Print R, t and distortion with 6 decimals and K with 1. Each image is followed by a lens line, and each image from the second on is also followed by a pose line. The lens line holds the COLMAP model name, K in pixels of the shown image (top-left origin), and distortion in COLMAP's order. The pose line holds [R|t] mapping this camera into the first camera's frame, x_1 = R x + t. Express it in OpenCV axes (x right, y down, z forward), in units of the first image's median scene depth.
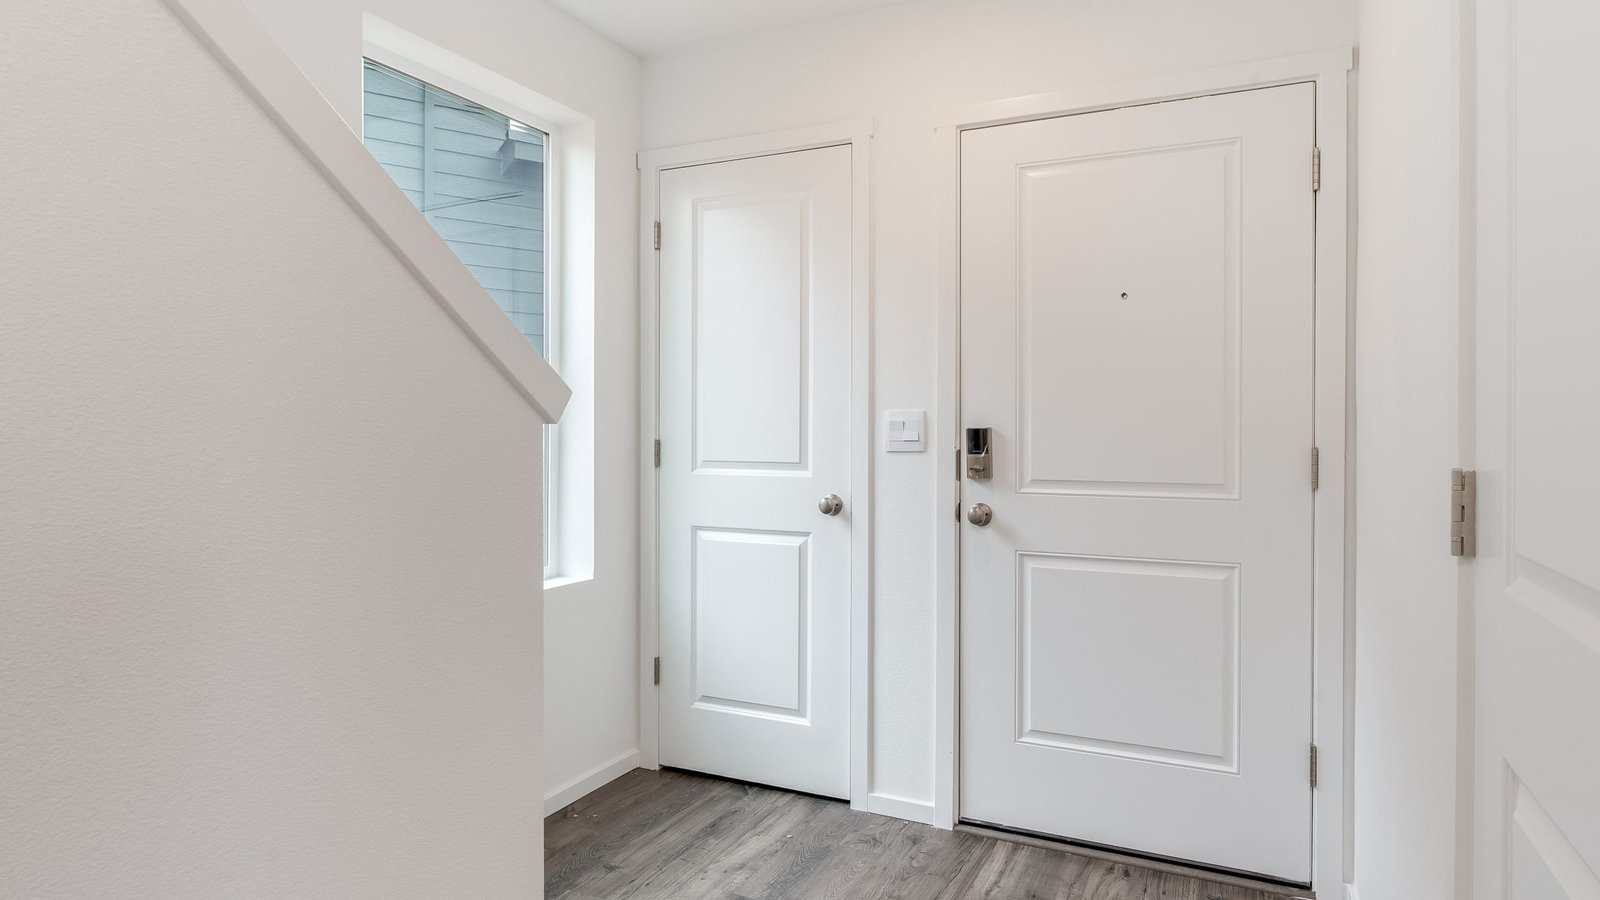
lens RADIAL K [[846.4, 0, 781.0], [0, 846.4, 432.2], [0, 0, 1]] dist [0.056235, 0.000554]
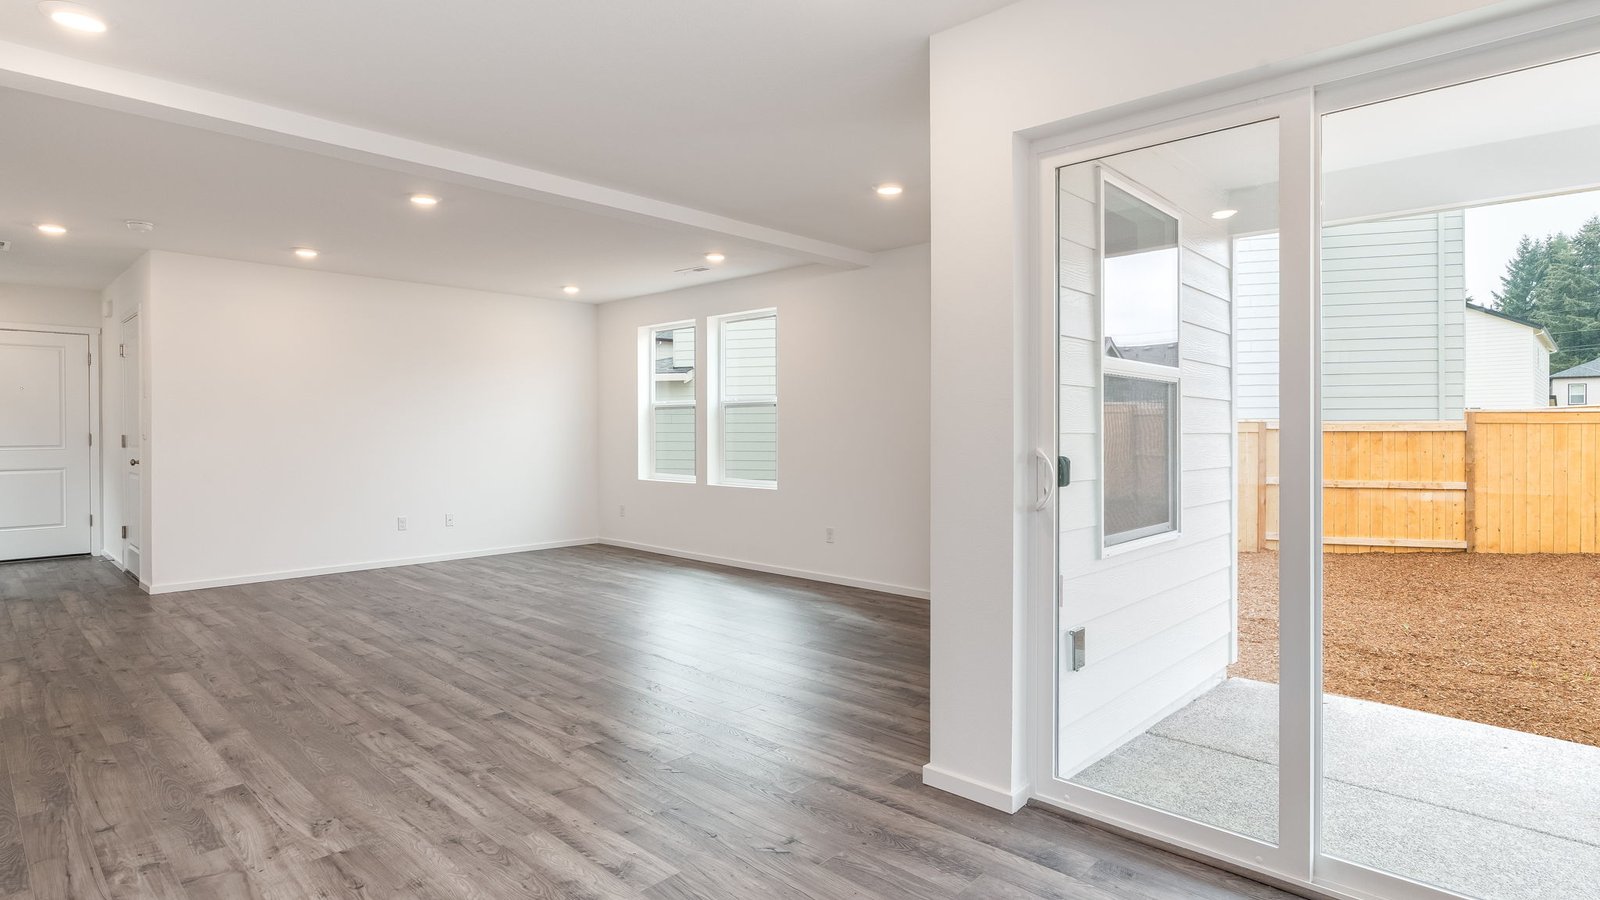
lens RADIAL K [[826.5, 0, 797.7], [0, 826.5, 432.3], [0, 0, 1]] dist [-0.000679, 0.000429]
pose [[0.264181, -0.014635, 0.964362, -1.700546], [0.007212, 0.999887, 0.013199, -0.009221], [-0.964446, 0.003468, 0.264257, -2.428940]]
